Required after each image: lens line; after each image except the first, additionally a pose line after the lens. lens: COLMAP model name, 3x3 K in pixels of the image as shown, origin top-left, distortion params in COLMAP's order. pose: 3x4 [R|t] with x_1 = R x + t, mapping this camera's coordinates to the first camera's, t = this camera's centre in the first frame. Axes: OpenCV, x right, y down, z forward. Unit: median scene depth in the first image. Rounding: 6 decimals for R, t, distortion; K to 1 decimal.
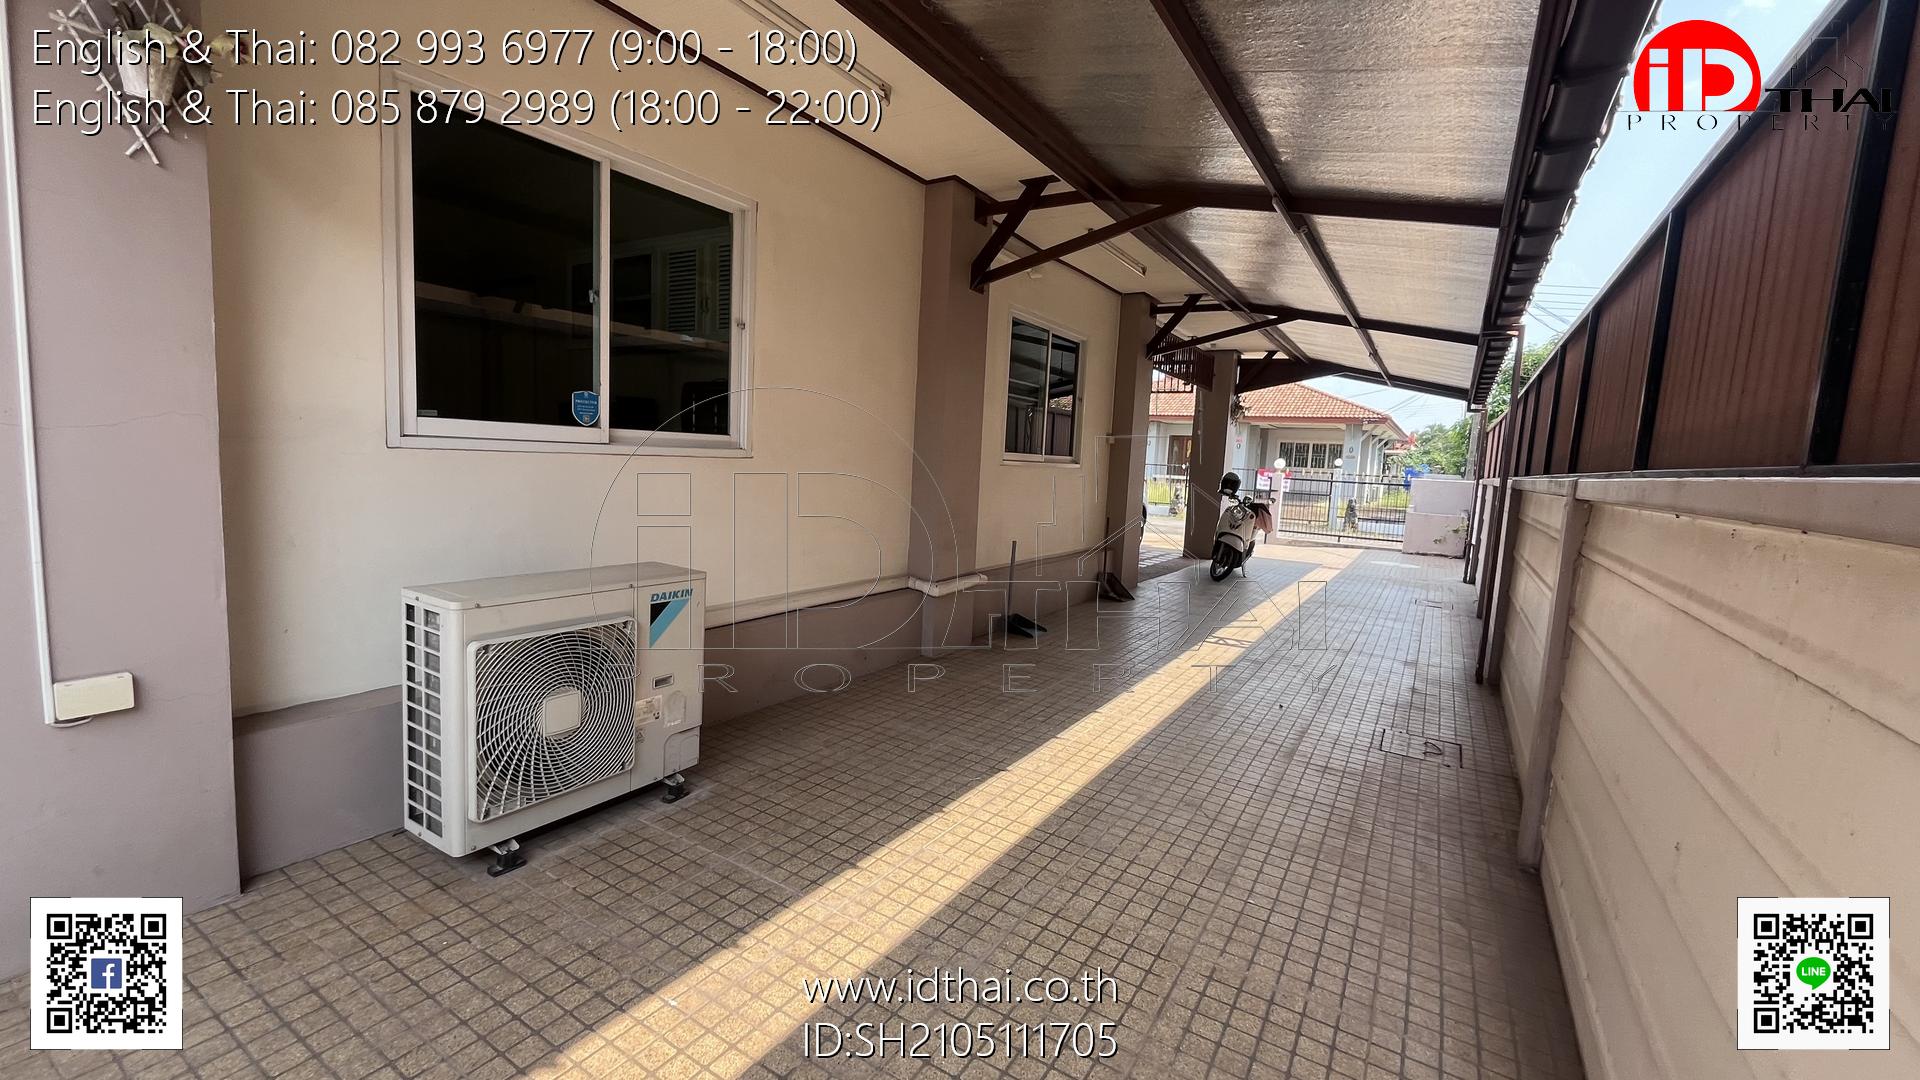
lens RADIAL K [[778.9, 0, 958.0], [0, 778.9, 537.6], [0, 0, 1]] dist [-0.004656, -0.000106]
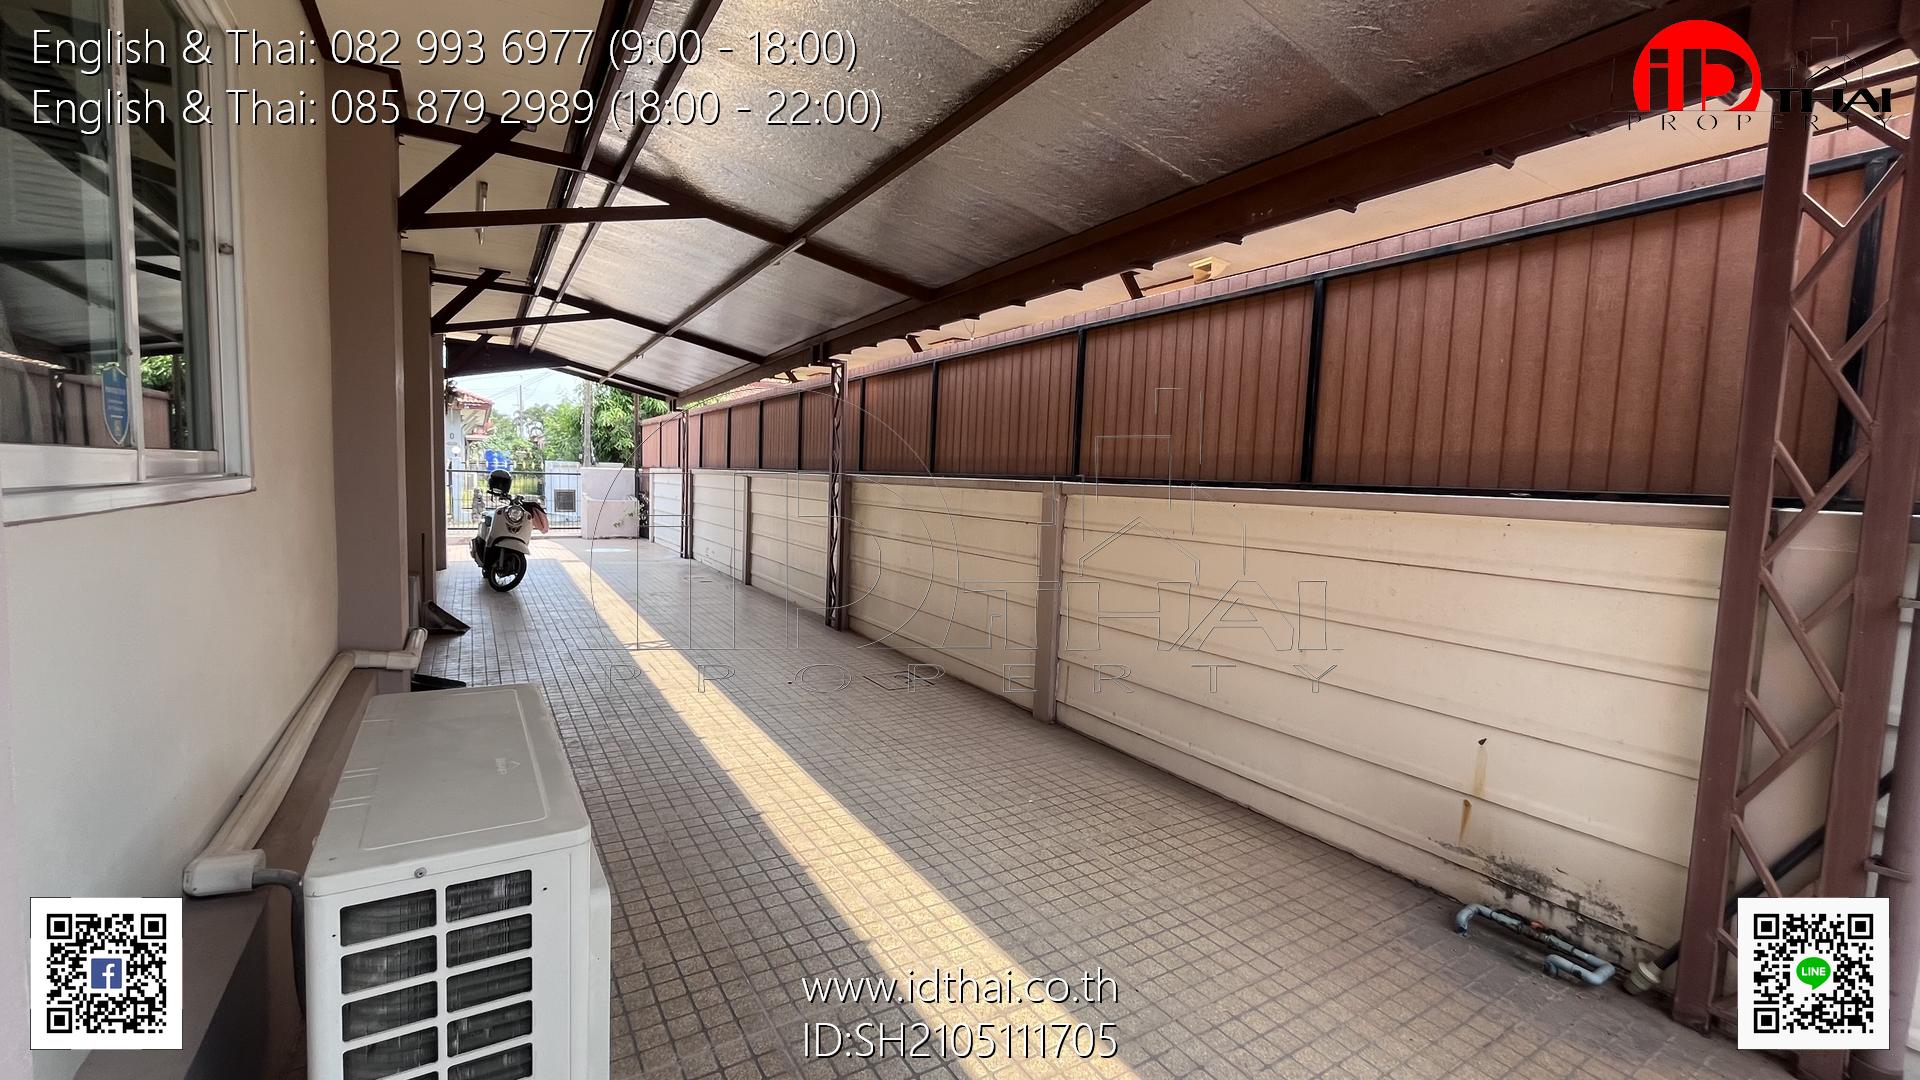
lens RADIAL K [[778.9, 0, 956.8], [0, 778.9, 539.2], [0, 0, 1]] dist [-0.004656, -0.000106]
pose [[0.435748, -0.104925, 0.893932, -0.579767], [0.082543, 0.993655, 0.076394, -0.072763], [-0.896276, 0.040499, 0.441644, 0.328969]]
